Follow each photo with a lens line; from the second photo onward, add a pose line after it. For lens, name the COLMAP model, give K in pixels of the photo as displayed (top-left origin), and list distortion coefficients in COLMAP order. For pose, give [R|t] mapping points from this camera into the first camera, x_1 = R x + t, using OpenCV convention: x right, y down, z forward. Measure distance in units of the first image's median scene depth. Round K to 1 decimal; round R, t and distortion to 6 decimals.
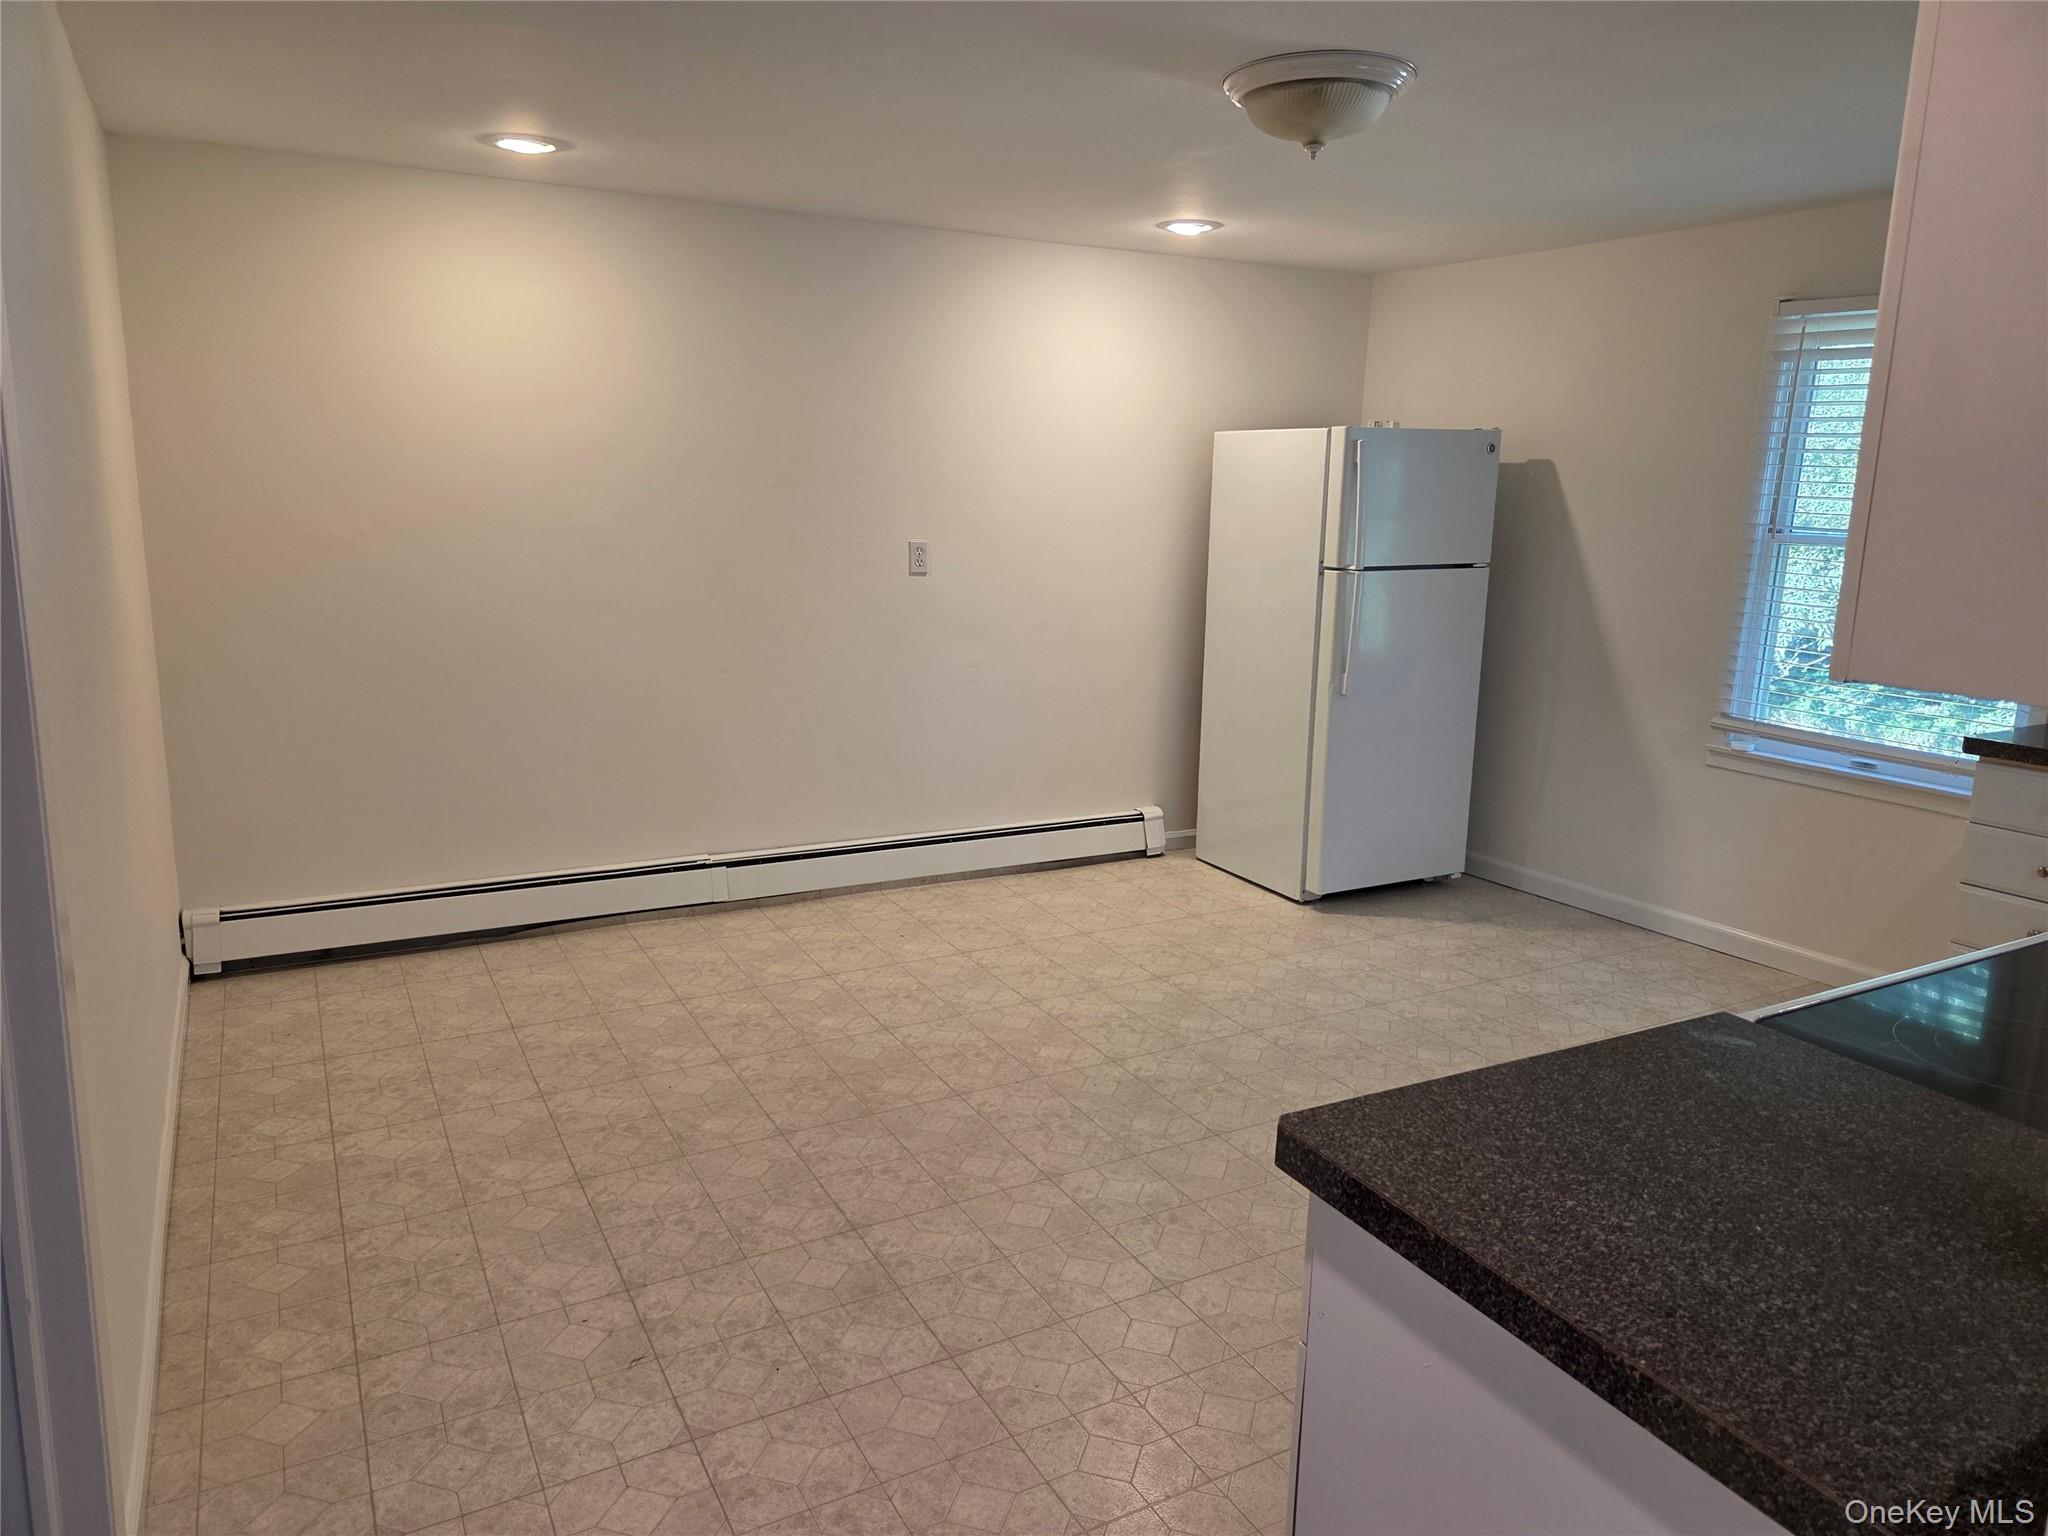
lens RADIAL K [[1380.2, 0, 1024.0], [0, 1380.2, 768.0], [0, 0, 1]] dist [0.001701, -0.001461]
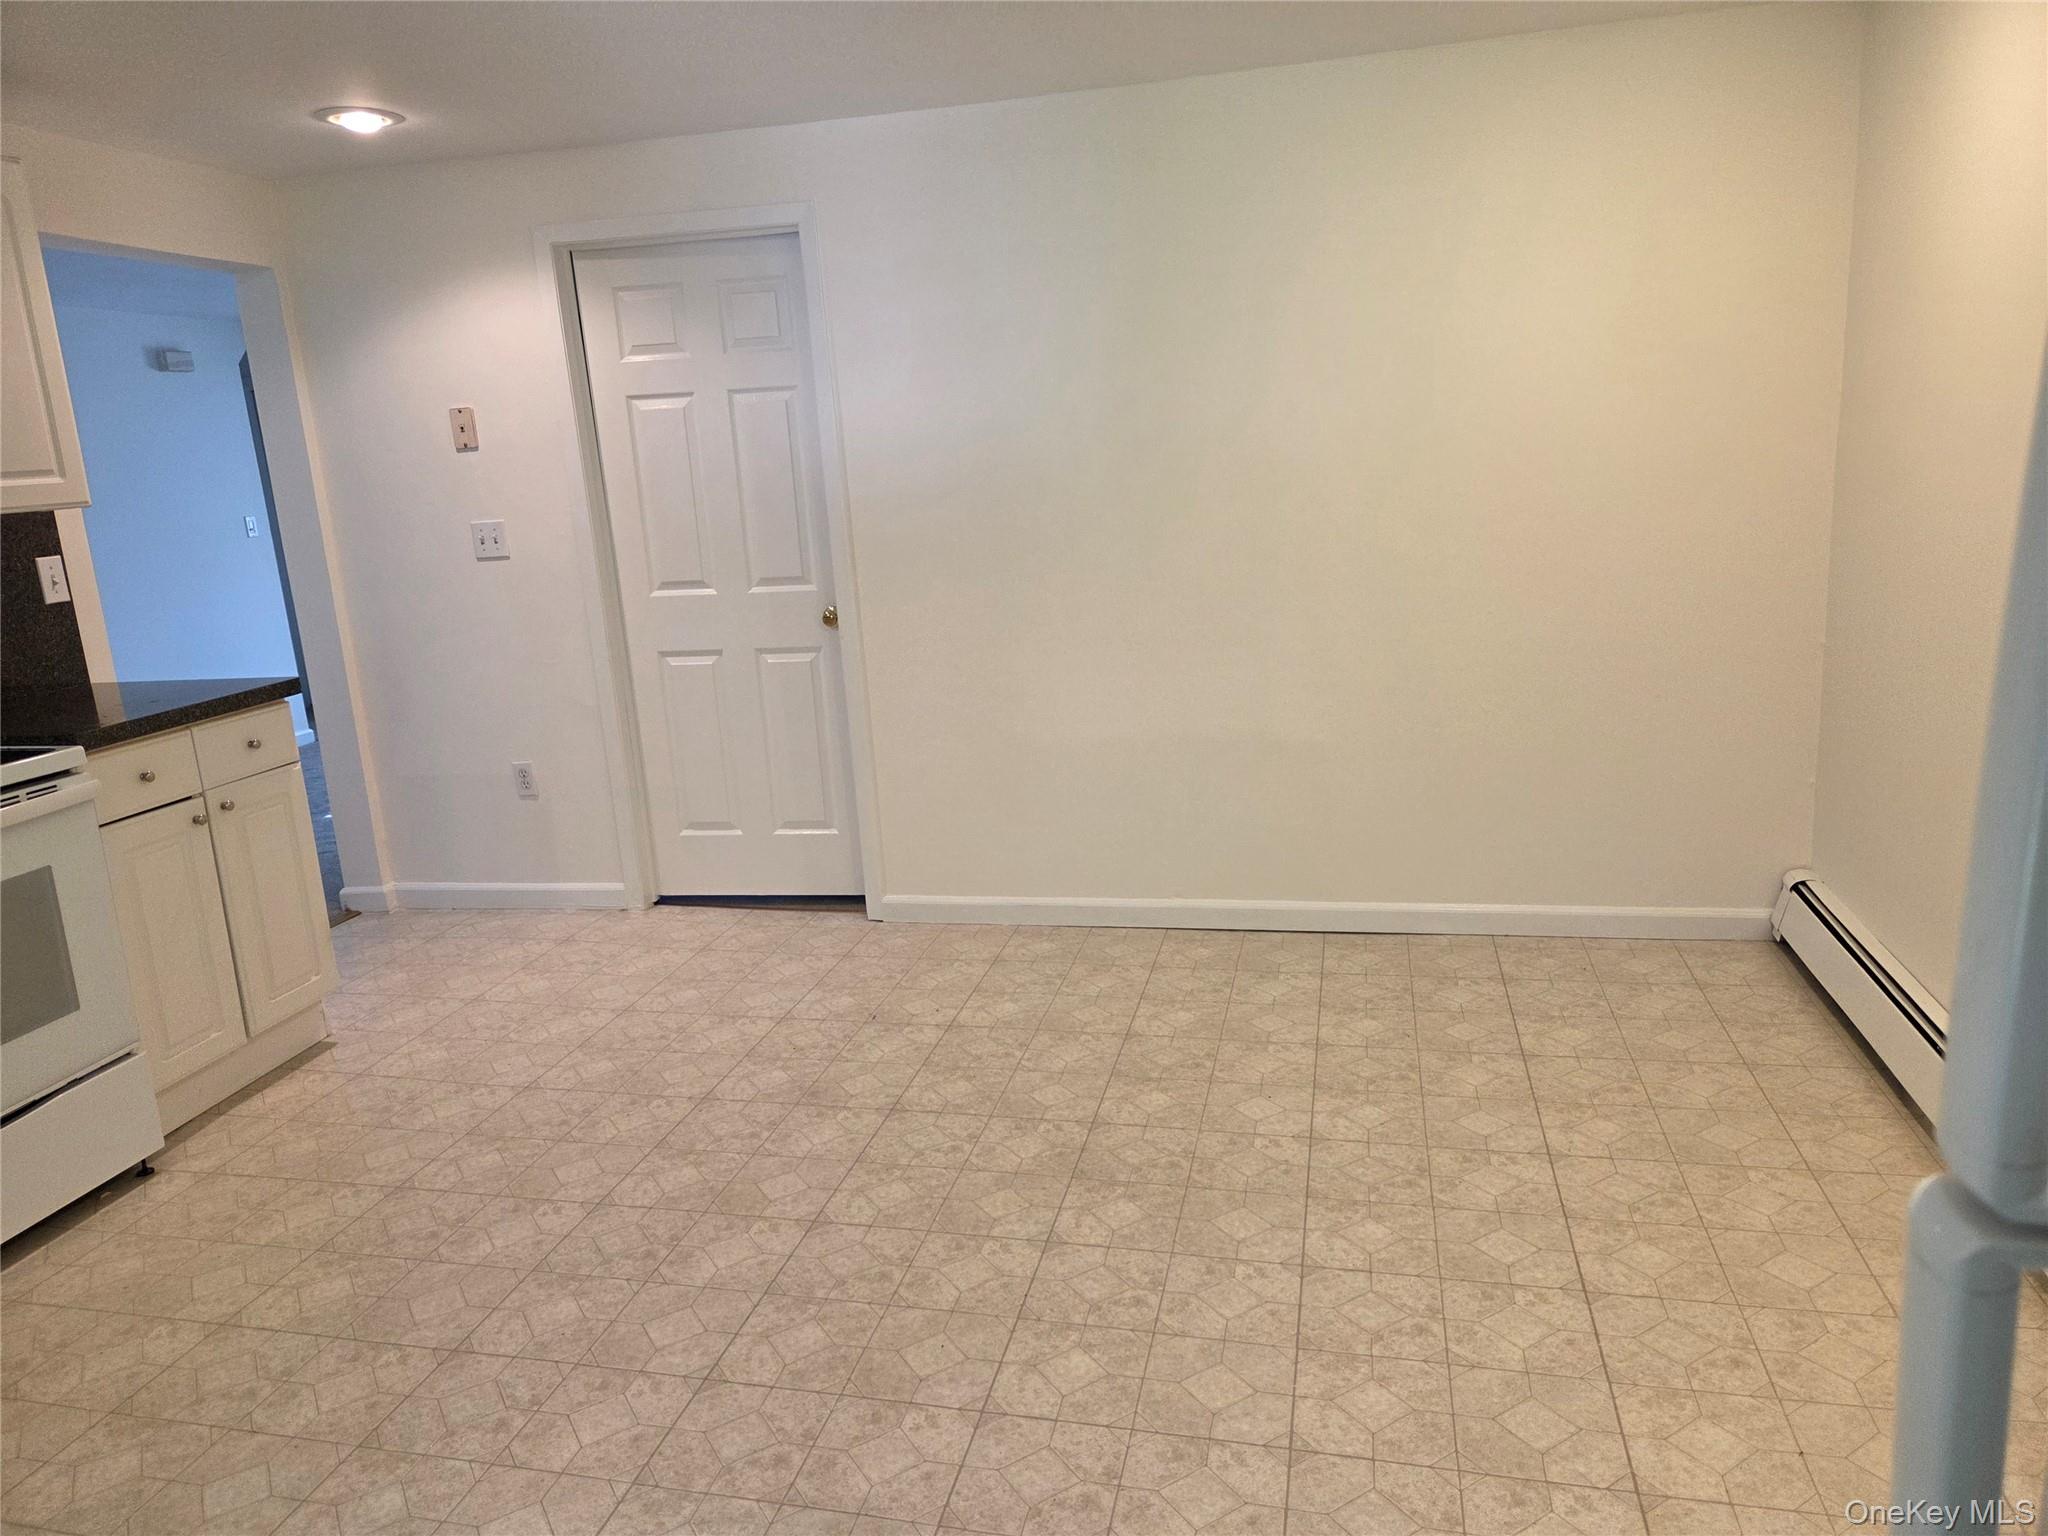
lens RADIAL K [[1380.2, 0, 1024.0], [0, 1380.2, 768.0], [0, 0, 1]] dist [0.001701, -0.001461]
pose [[-0.675209, 0.179434, -0.715470, 0.451920], [-0.117808, 0.931278, 0.344736, -0.254863], [0.728158, 0.317057, -0.607668, 1.394742]]
